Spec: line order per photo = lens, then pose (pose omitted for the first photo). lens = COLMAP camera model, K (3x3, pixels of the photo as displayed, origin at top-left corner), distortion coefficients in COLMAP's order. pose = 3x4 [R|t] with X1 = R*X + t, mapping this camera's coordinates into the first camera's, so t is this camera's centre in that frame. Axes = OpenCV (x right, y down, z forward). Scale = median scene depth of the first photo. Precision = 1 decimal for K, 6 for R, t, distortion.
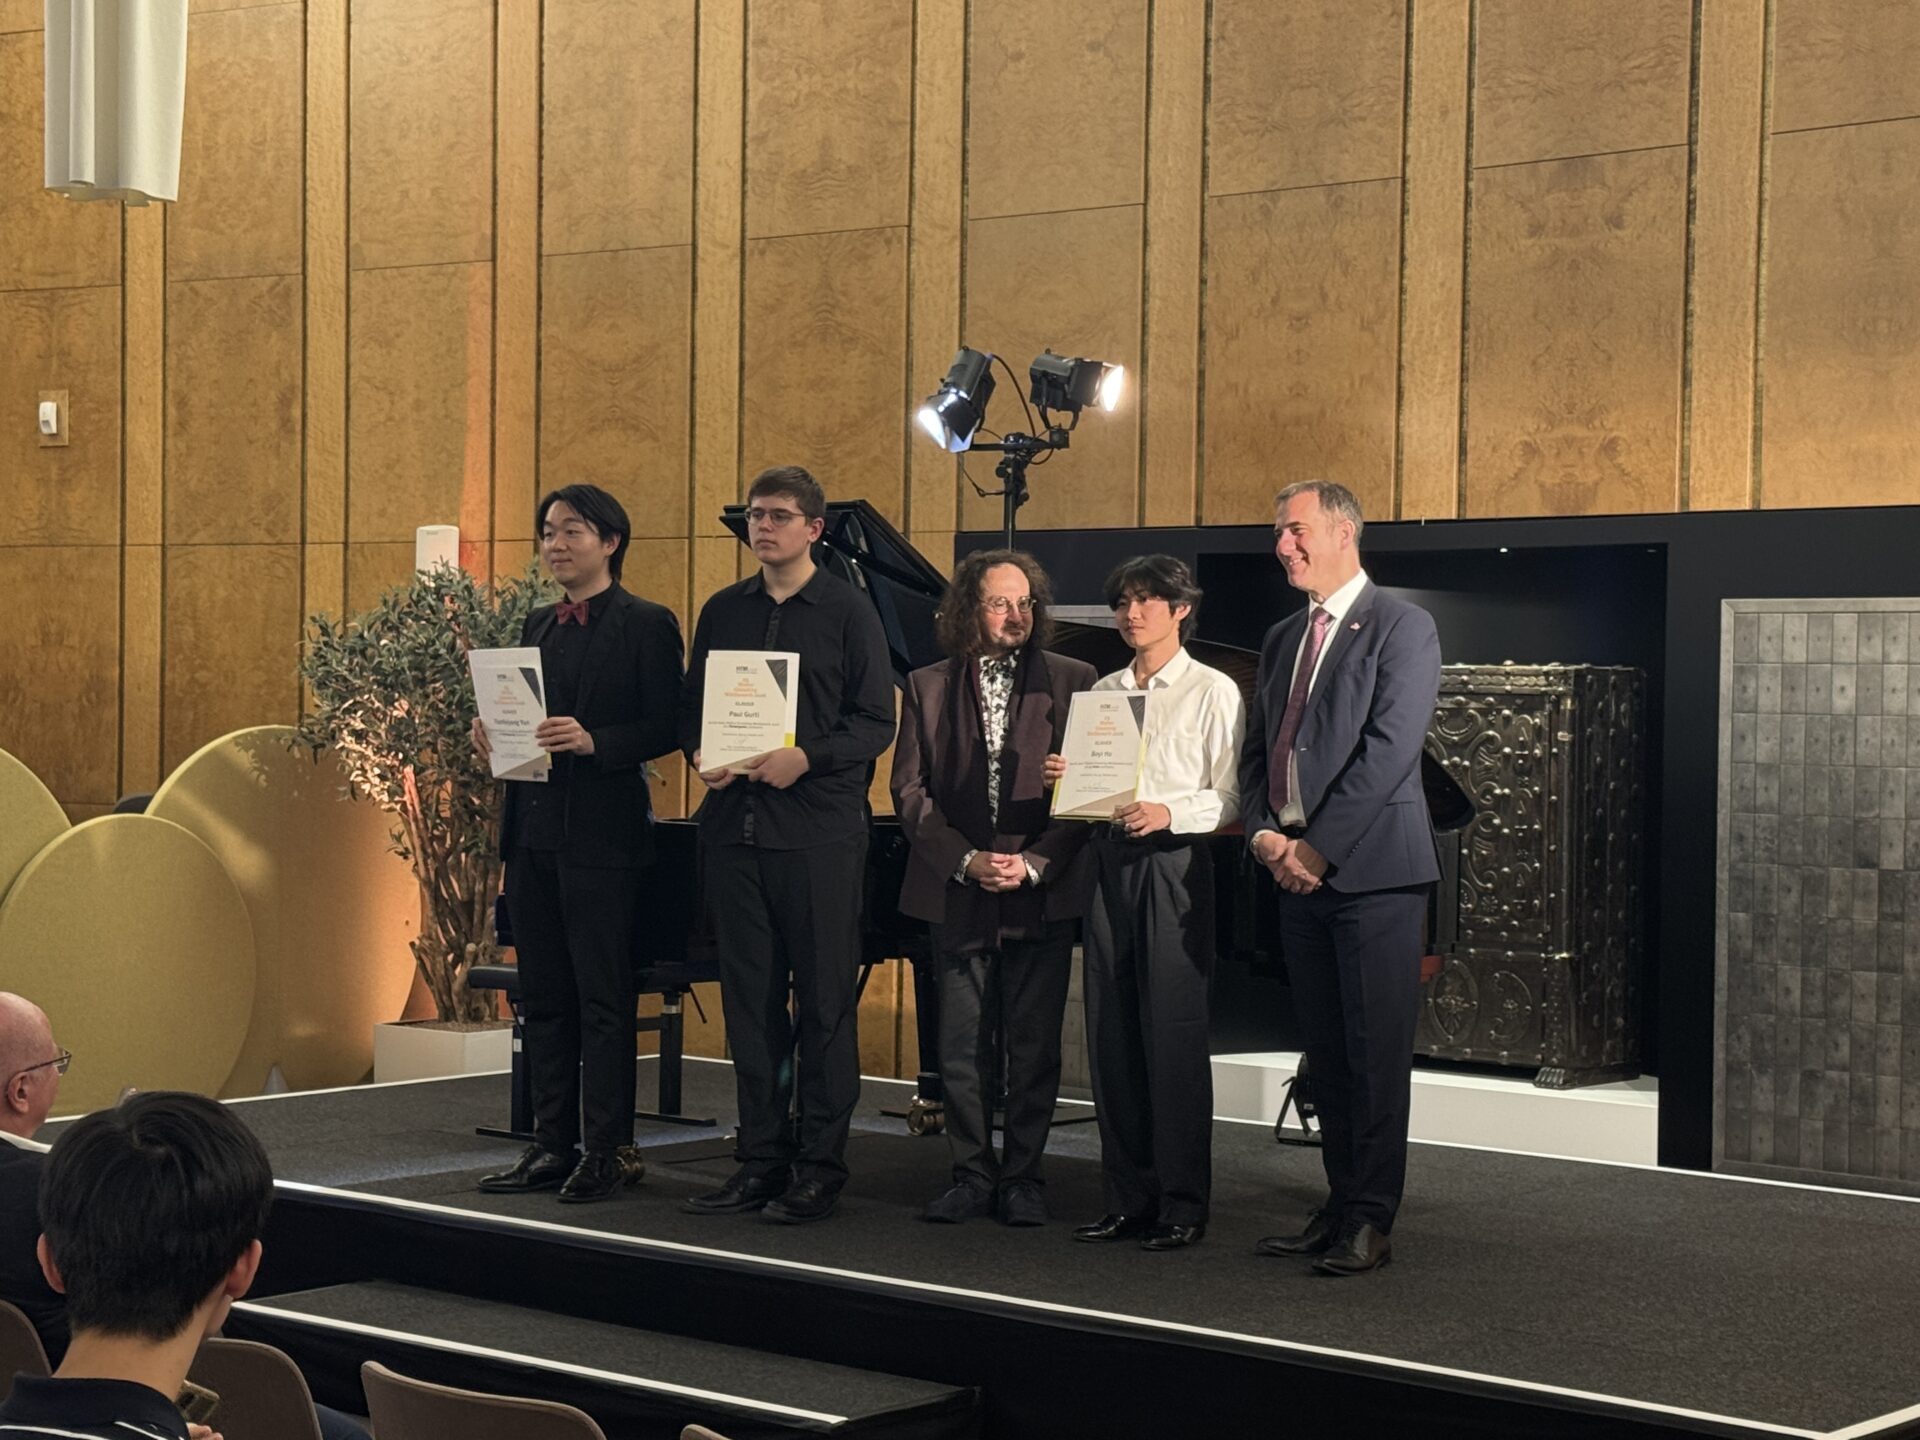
lens RADIAL K [[3424.9, 0, 968.1], [0, 3424.9, 757.0], [0, 0, 1]] dist [0.149298, -0.022438]
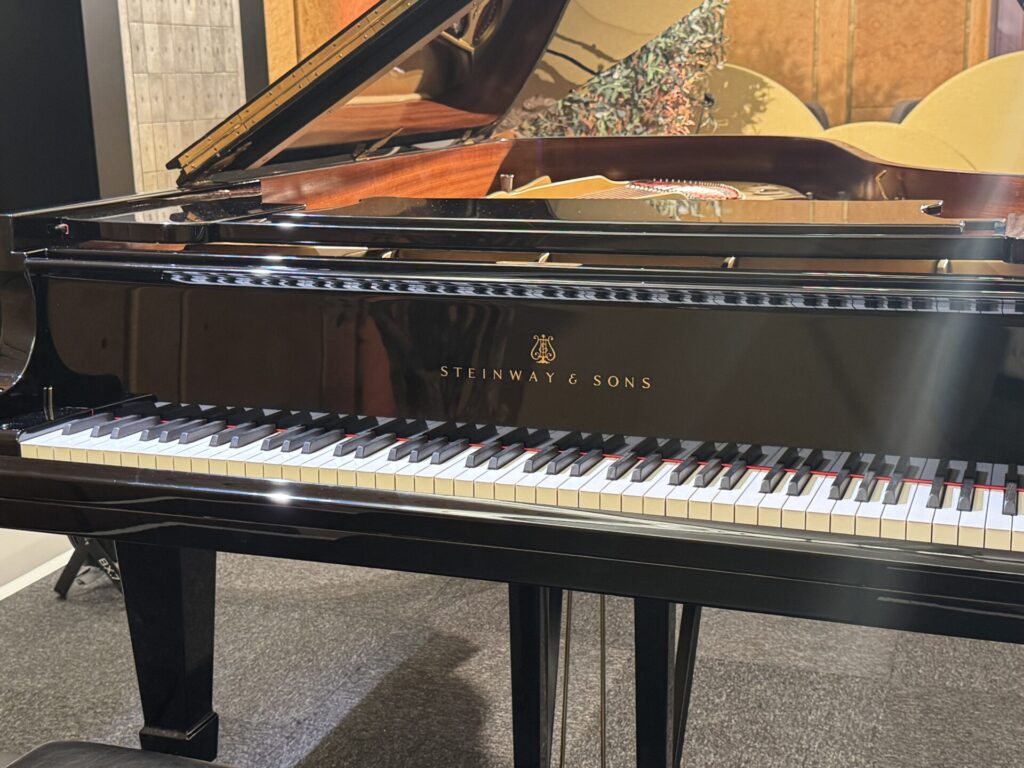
lens RADIAL K [[1432.5, 0, 512.0], [0, 1432.5, 384.0], [0, 0, 1]] dist [0.007867, -0.000621]
pose [[-0.358294, -0.201362, 0.911635, -0.204953], [0.040341, 0.972213, 0.230597, -0.002159], [-0.932737, 0.119398, -0.340215, 0.983792]]
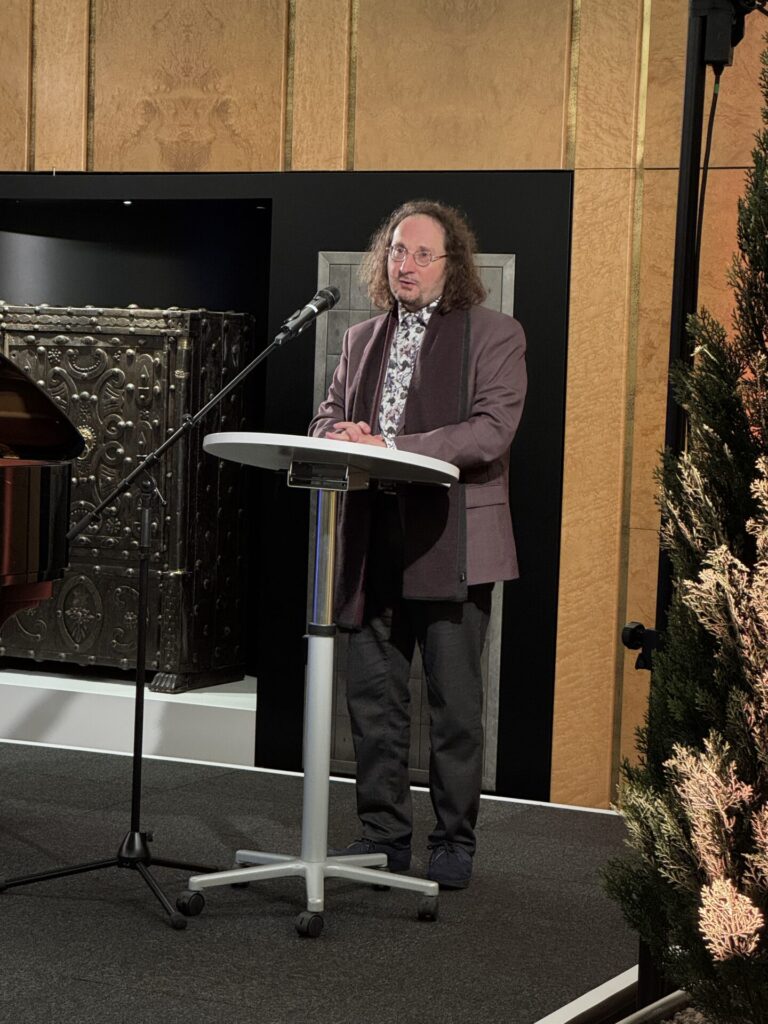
lens RADIAL K [[2516.1, 0, 401.2], [0, 2516.1, 506.7], [0, 0, 1]] dist [-0.080039, 4.476269]
pose [[0.971758, 0.004908, 0.235928, 0.051709], [-0.015777, 0.998898, 0.044200, -0.000326], [-0.235451, -0.046674, 0.970765, 0.198139]]
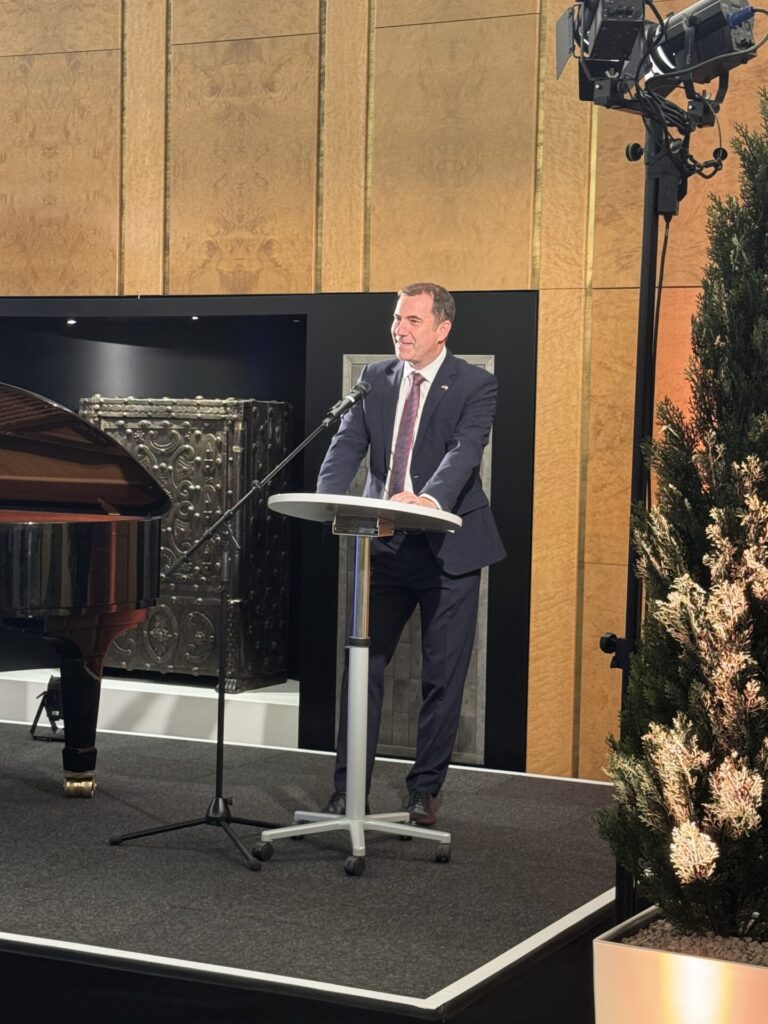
lens RADIAL K [[1958.5, 0, 387.2], [0, 1958.5, 537.9], [0, 0, 1]] dist [0.131454, 0.068227]
pose [[0.970782, -0.005293, 0.239905, 0.036914], [-0.004117, 0.999242, 0.038706, -0.000858], [-0.239928, -0.038562, 0.970025, 0.185734]]
